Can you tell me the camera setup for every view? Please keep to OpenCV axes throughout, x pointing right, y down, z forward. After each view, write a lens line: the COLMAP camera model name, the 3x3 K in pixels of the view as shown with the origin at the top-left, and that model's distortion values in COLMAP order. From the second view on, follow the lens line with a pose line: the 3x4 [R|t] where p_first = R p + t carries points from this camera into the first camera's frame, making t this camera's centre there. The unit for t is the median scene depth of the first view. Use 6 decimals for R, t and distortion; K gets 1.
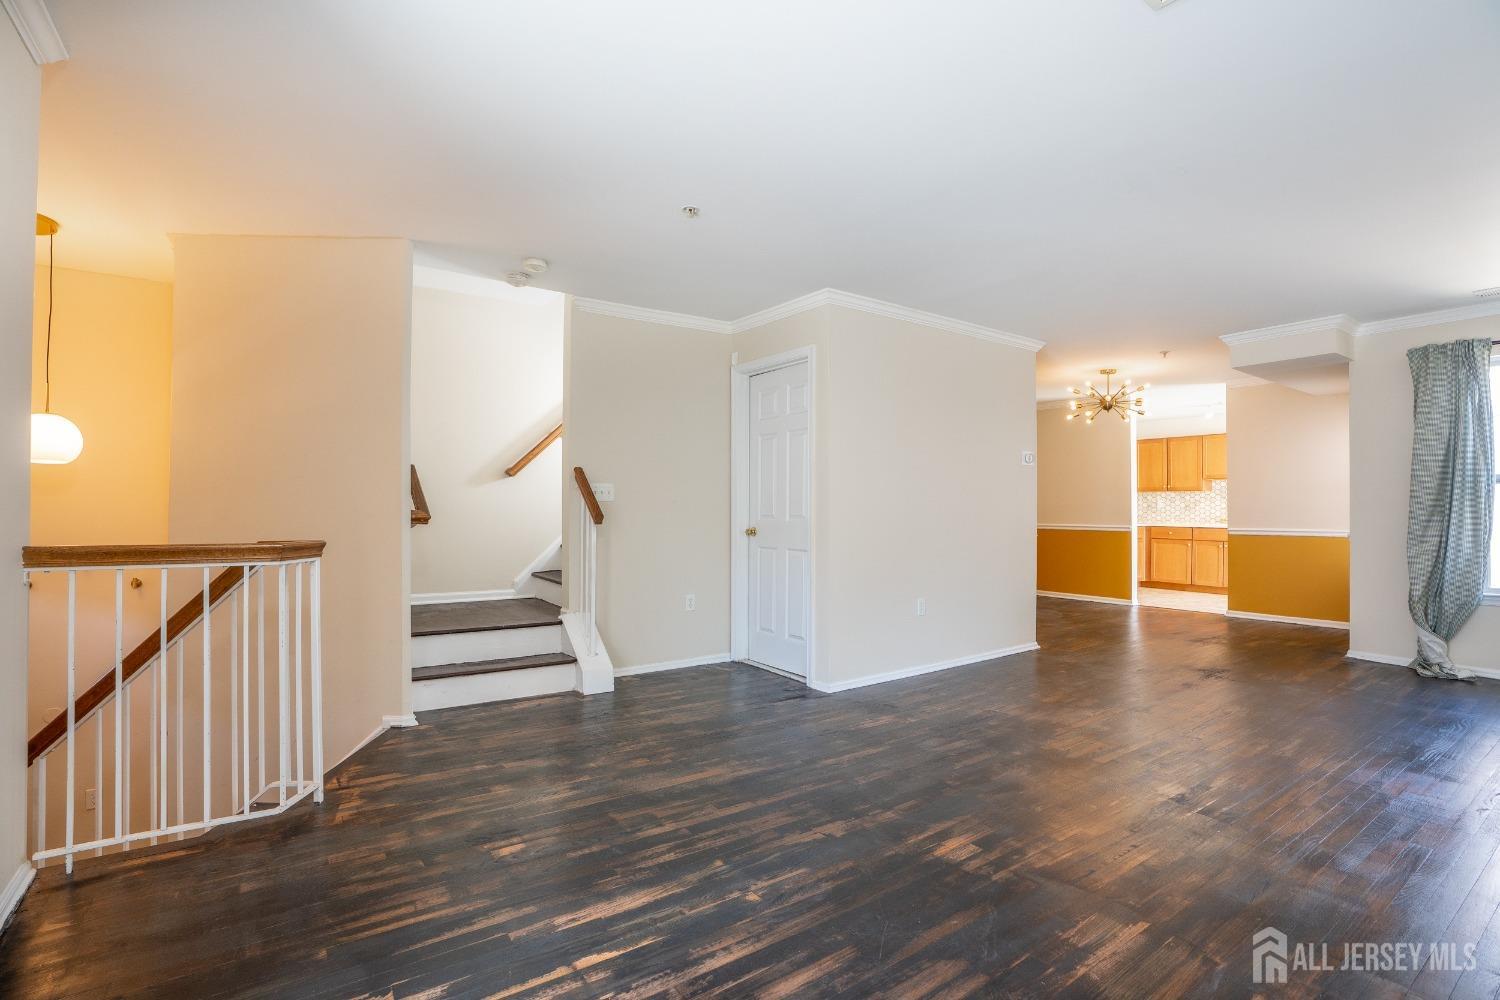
lens RADIAL K [[697.4, 0, 748.0], [0, 697.4, 502.9], [0, 0, 1]] dist [-0.066515, 0.026486]
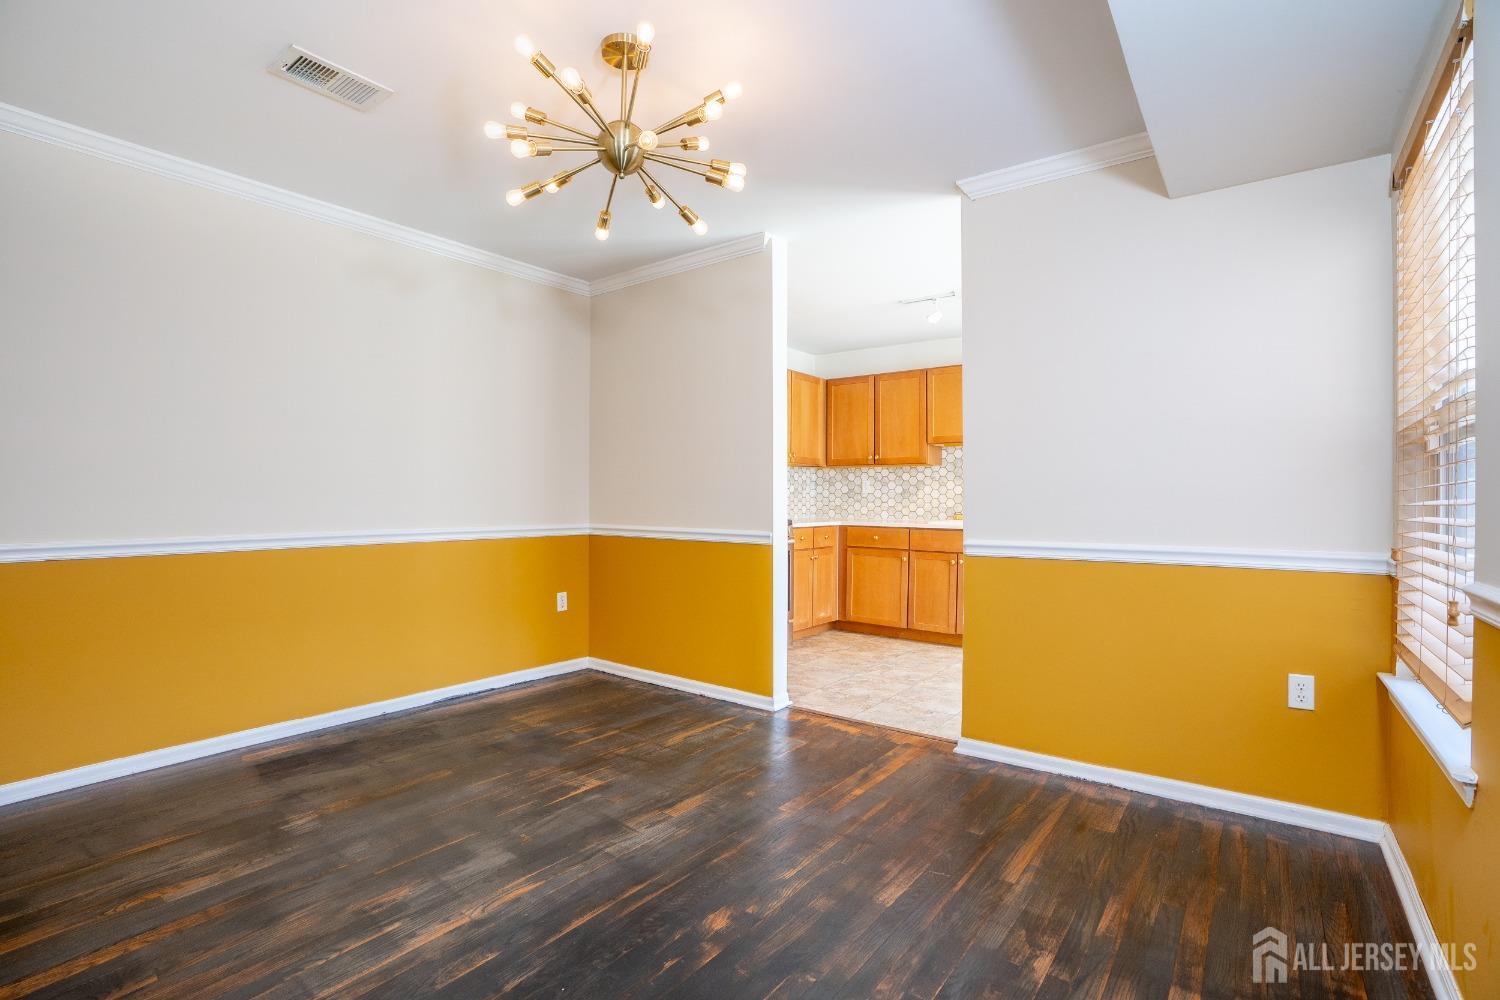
lens RADIAL K [[697.4, 0, 748.0], [0, 697.4, 502.9], [0, 0, 1]] dist [-0.066515, 0.026486]
pose [[0.952995, -0.002434, 0.302975, 0.640394], [-0.000837, 0.999943, 0.010666, 0.017052], [-0.302984, -0.010419, 0.952939, 0.898256]]
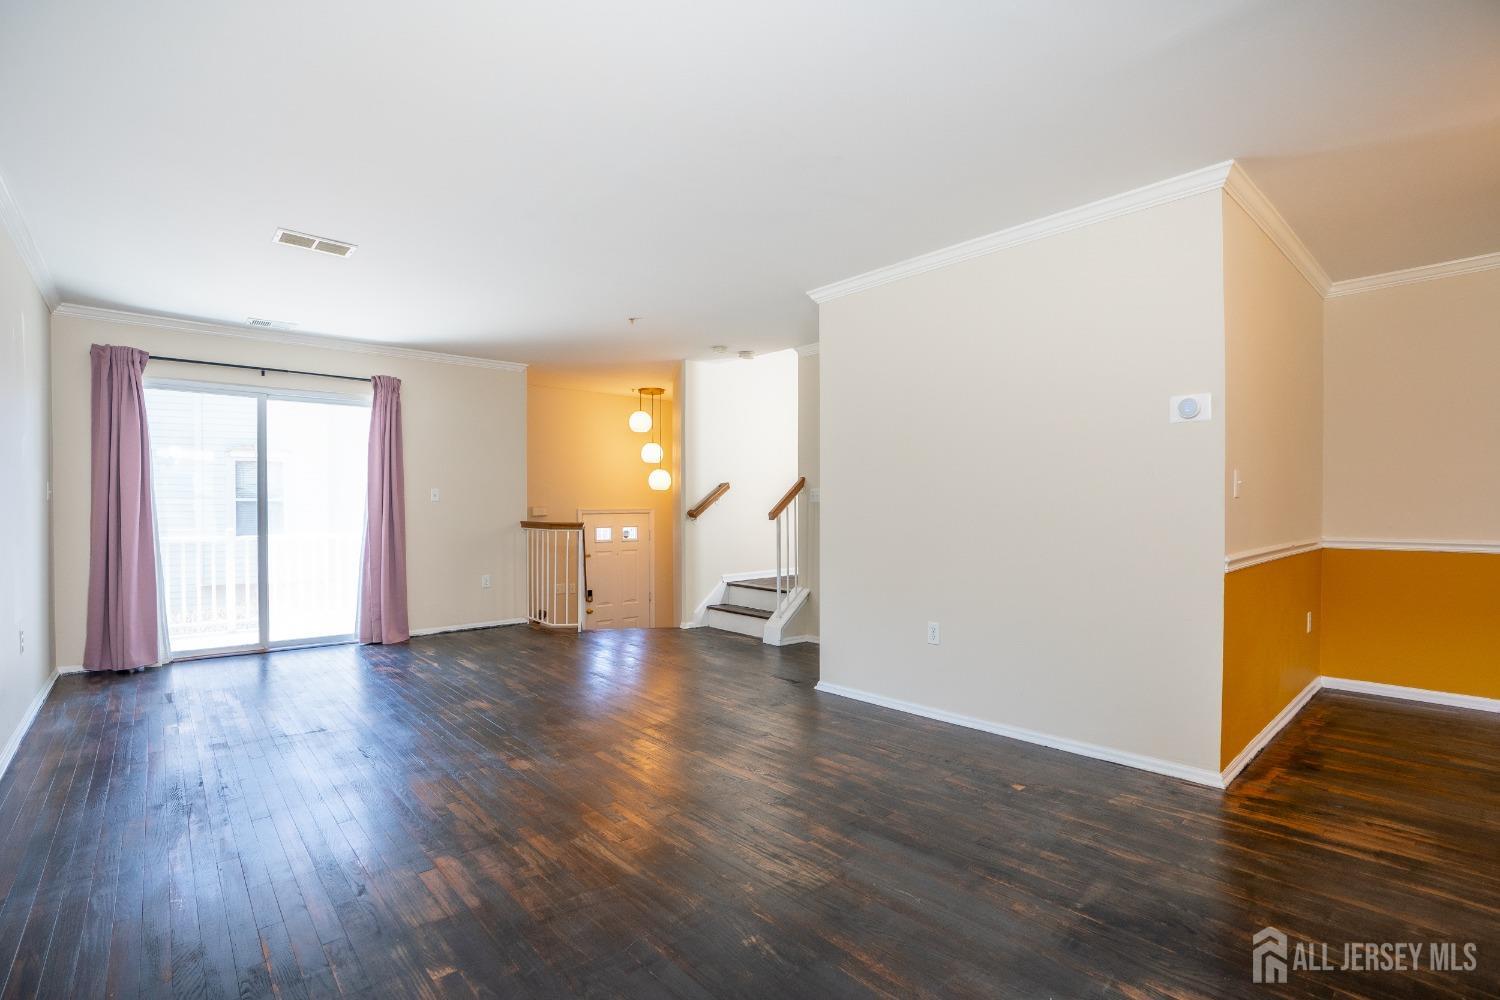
lens RADIAL K [[701.3, 0, 744.6], [0, 701.3, 506.7], [0, 0, 1]] dist [-0.075107, 0.027163]
pose [[0.106507, -0.004293, -0.994303, 0.949618], [0.012757, 0.999914, -0.002950, 0.007538], [0.994230, -0.012370, 0.106552, 0.668132]]
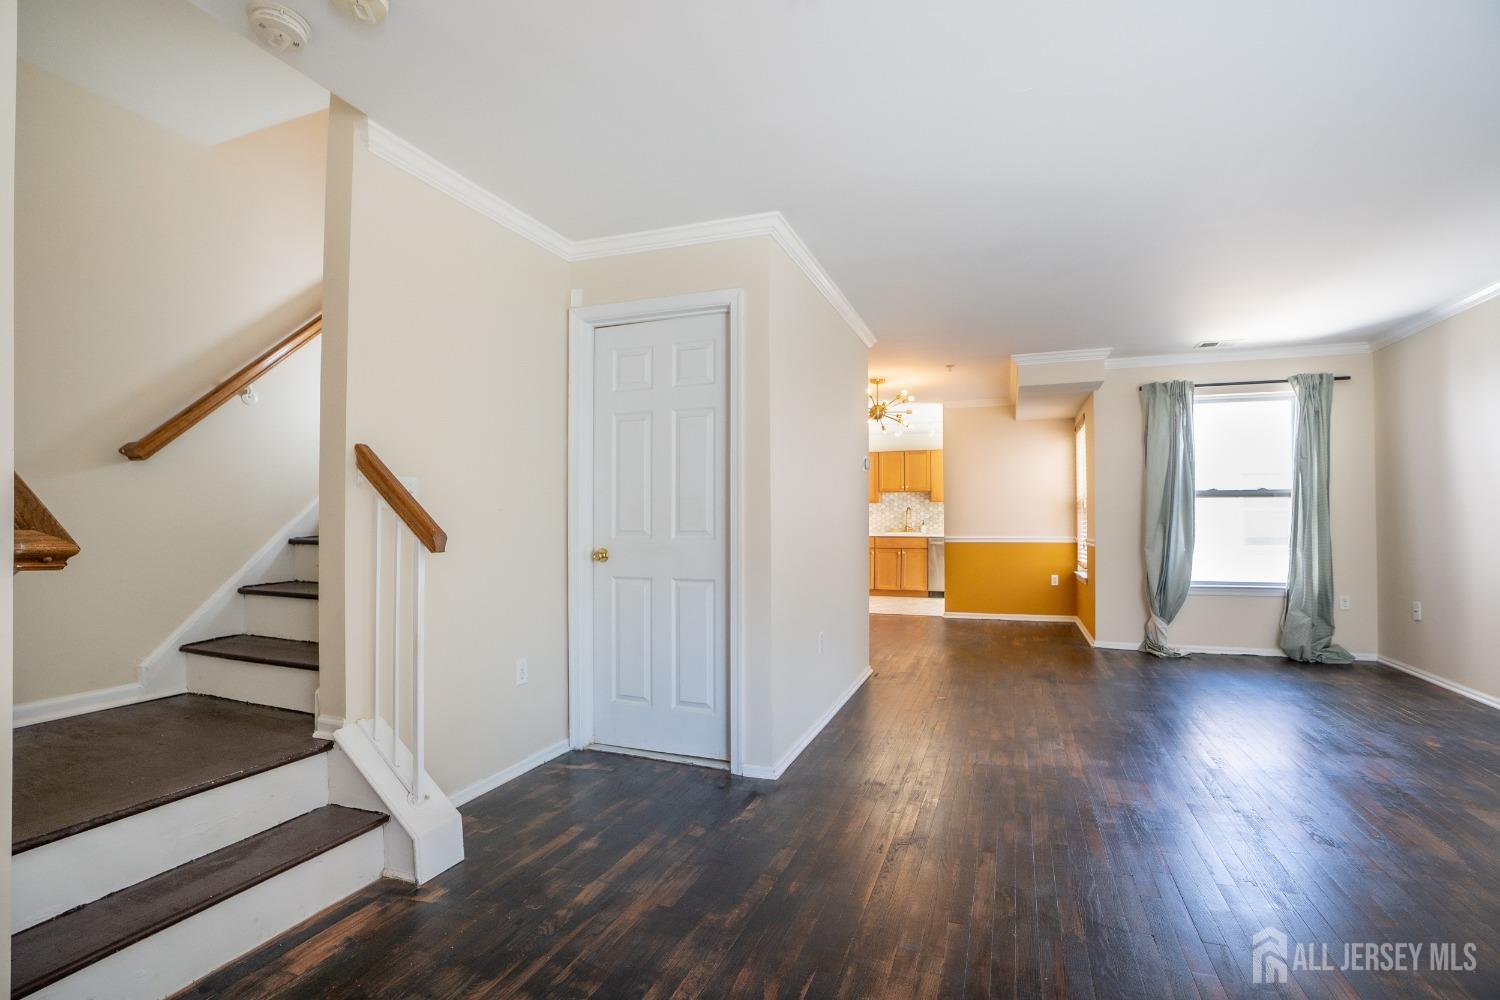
lens RADIAL K [[701.3, 0, 744.6], [0, 701.3, 506.7], [0, 0, 1]] dist [-0.075107, 0.027163]
pose [[0.825799, 0.005461, 0.563938, -0.262901], [0.000362, 0.999948, -0.010213, 0.001029], [-0.563964, 0.008638, 0.825754, 0.359470]]
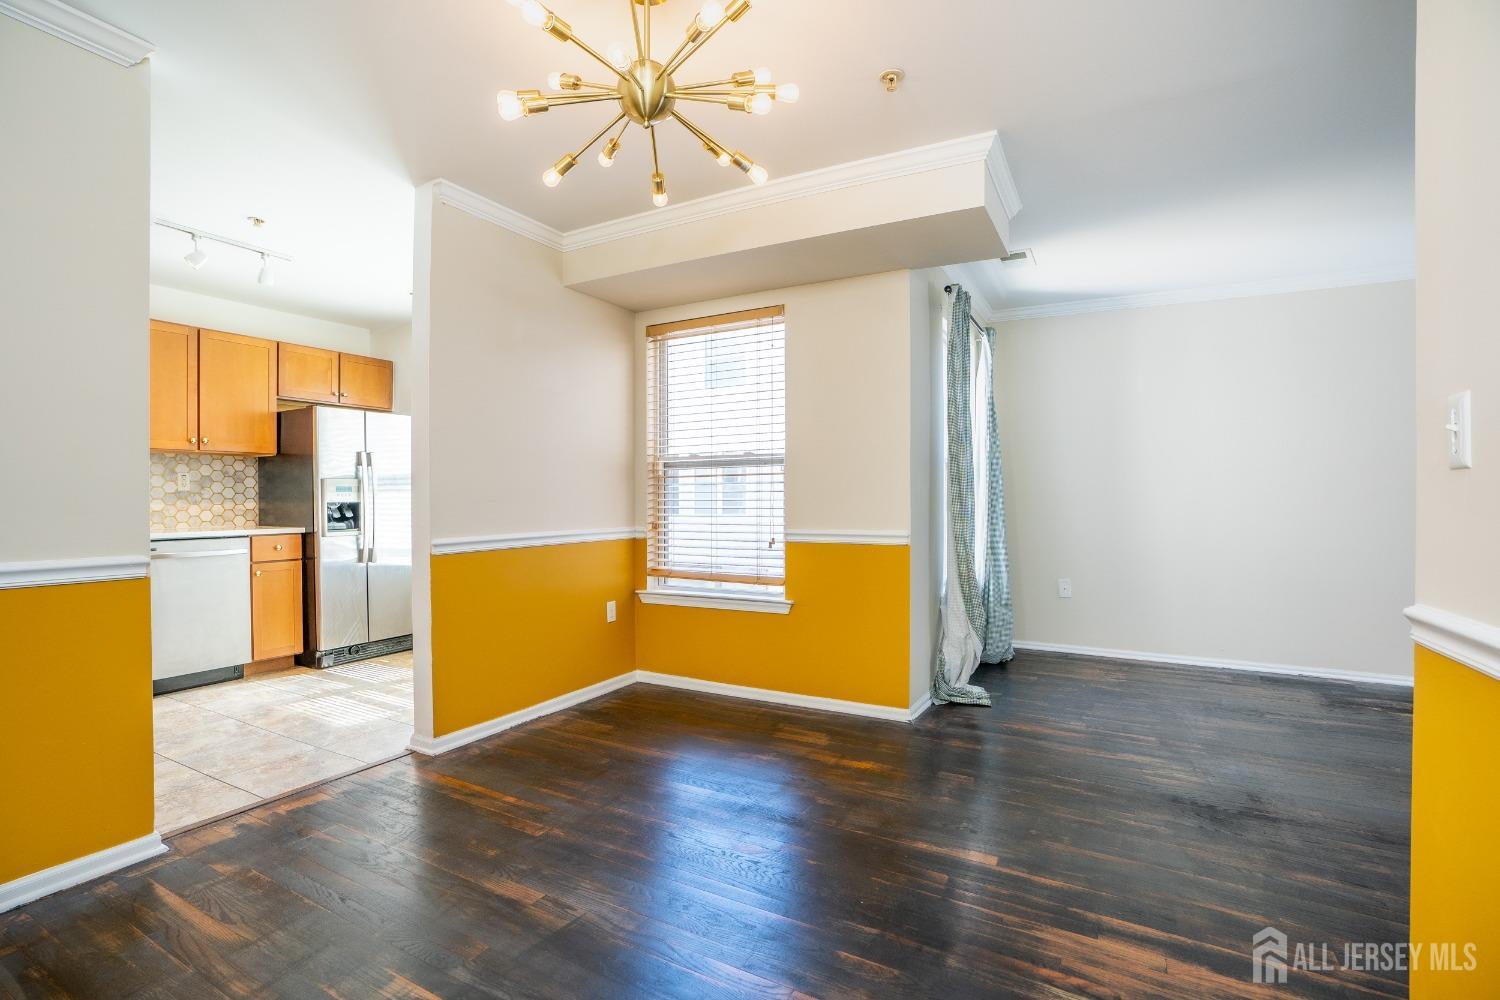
lens RADIAL K [[697.4, 0, 748.0], [0, 697.4, 502.9], [0, 0, 1]] dist [-0.066515, 0.026486]
pose [[-0.433115, -0.012376, 0.901254, 0.365003], [-0.005962, 0.999923, 0.010866, 0.014471], [-0.901319, -0.000667, -0.433155, 1.391304]]
